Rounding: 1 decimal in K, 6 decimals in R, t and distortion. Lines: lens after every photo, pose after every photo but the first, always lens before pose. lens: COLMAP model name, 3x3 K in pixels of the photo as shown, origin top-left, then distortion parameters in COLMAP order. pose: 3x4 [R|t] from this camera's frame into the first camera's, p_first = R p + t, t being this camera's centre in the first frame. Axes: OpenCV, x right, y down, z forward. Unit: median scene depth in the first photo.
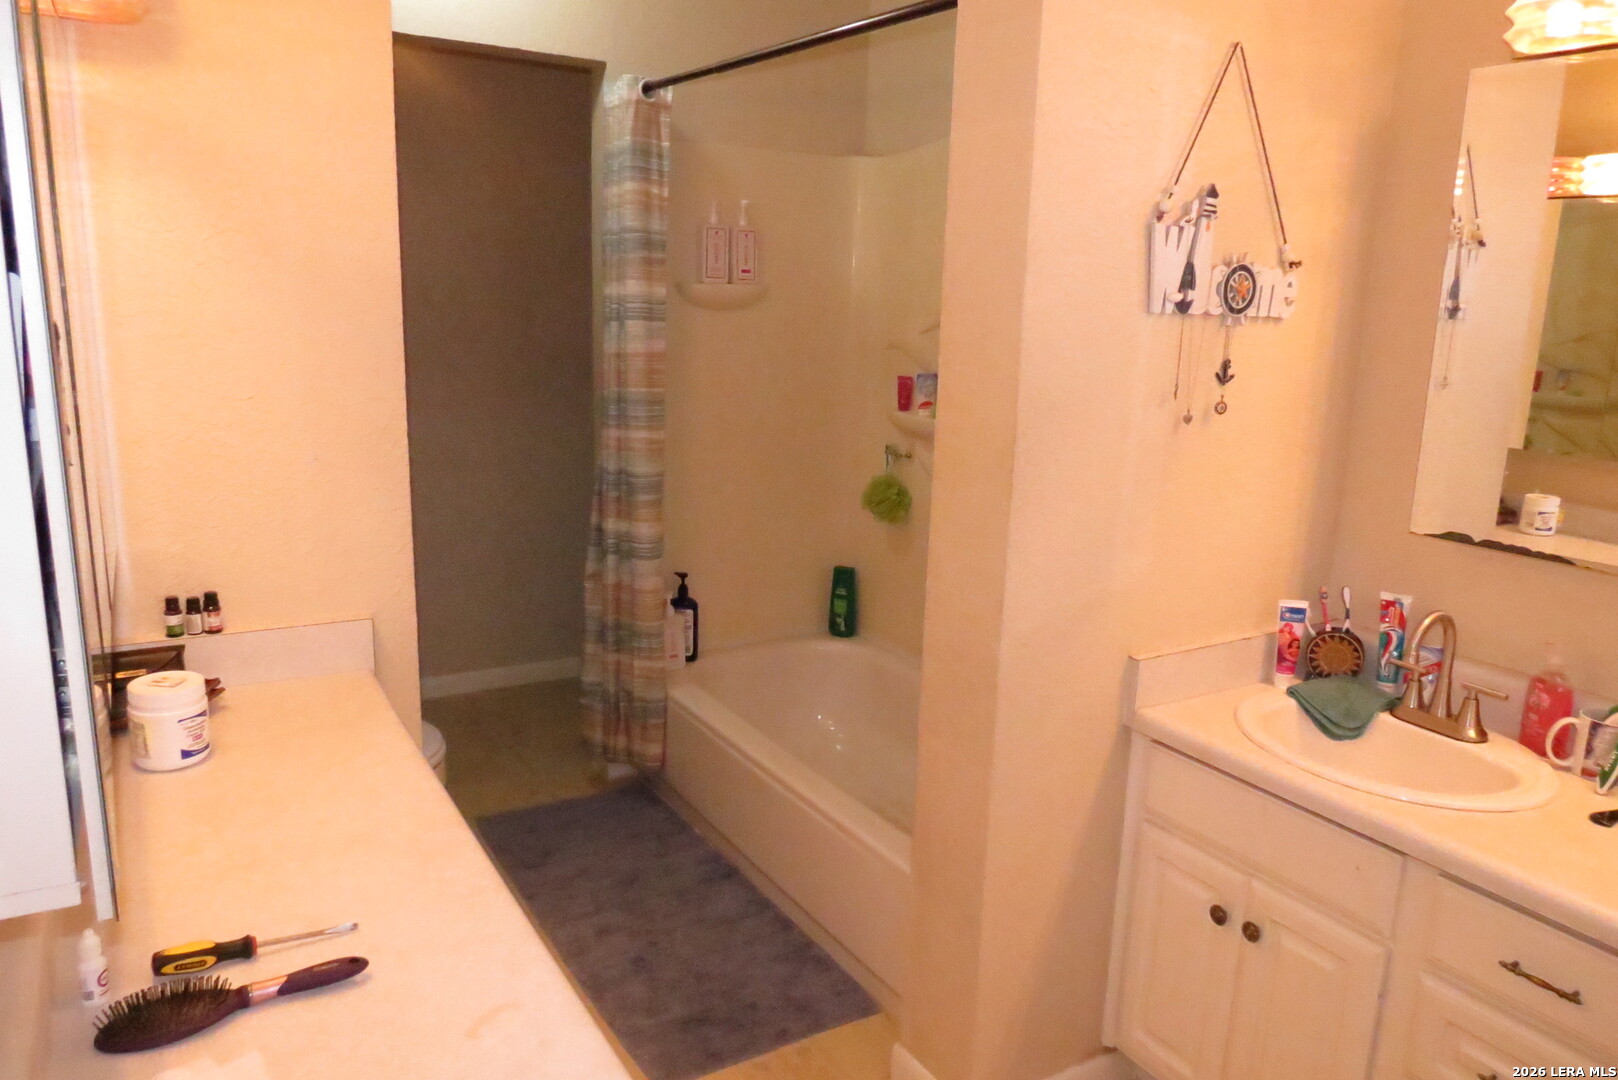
lens RADIAL K [[1145.9, 0, 818.4], [0, 1145.9, 539.4], [0, 0, 1]] dist [-0.046380, 0.021729]
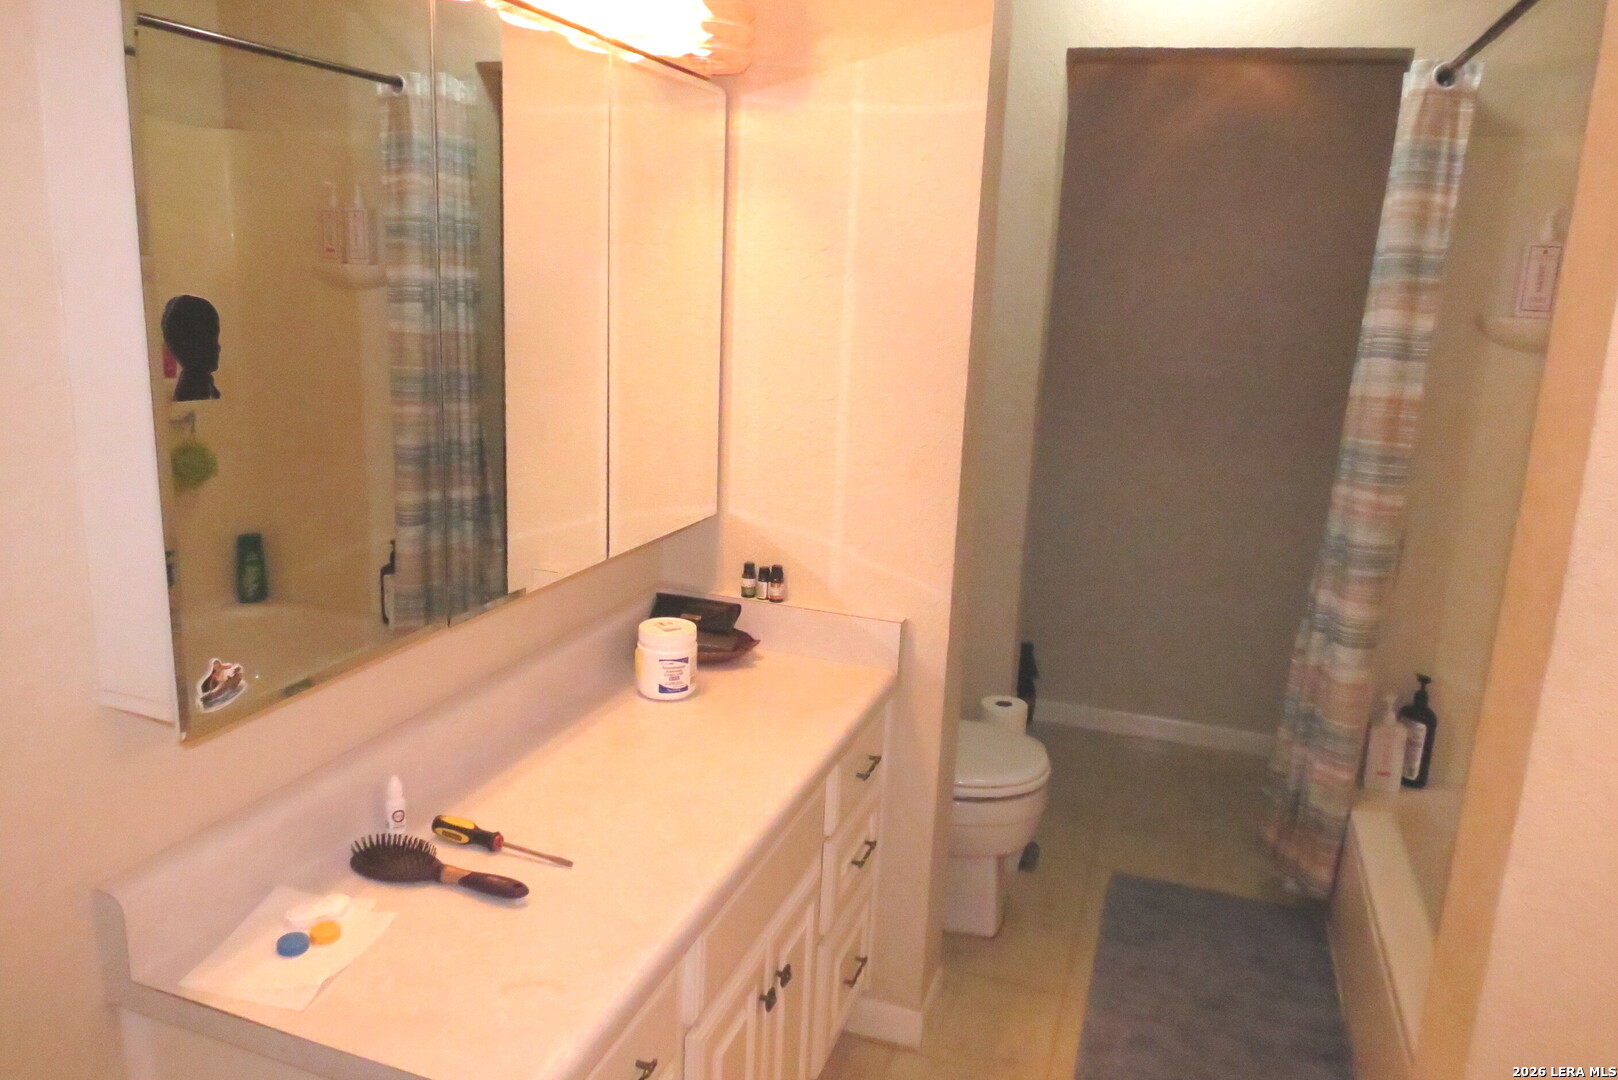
lens RADIAL K [[1145.9, 0, 809.4], [0, 1145.9, 535.8], [0, 0, 1]] dist [-0.046380, 0.021729]
pose [[0.630467, 0.162205, -0.759079, 0.221084], [-0.189582, 0.980484, 0.052055, -0.030666], [0.752708, 0.111089, 0.648914, 0.174838]]
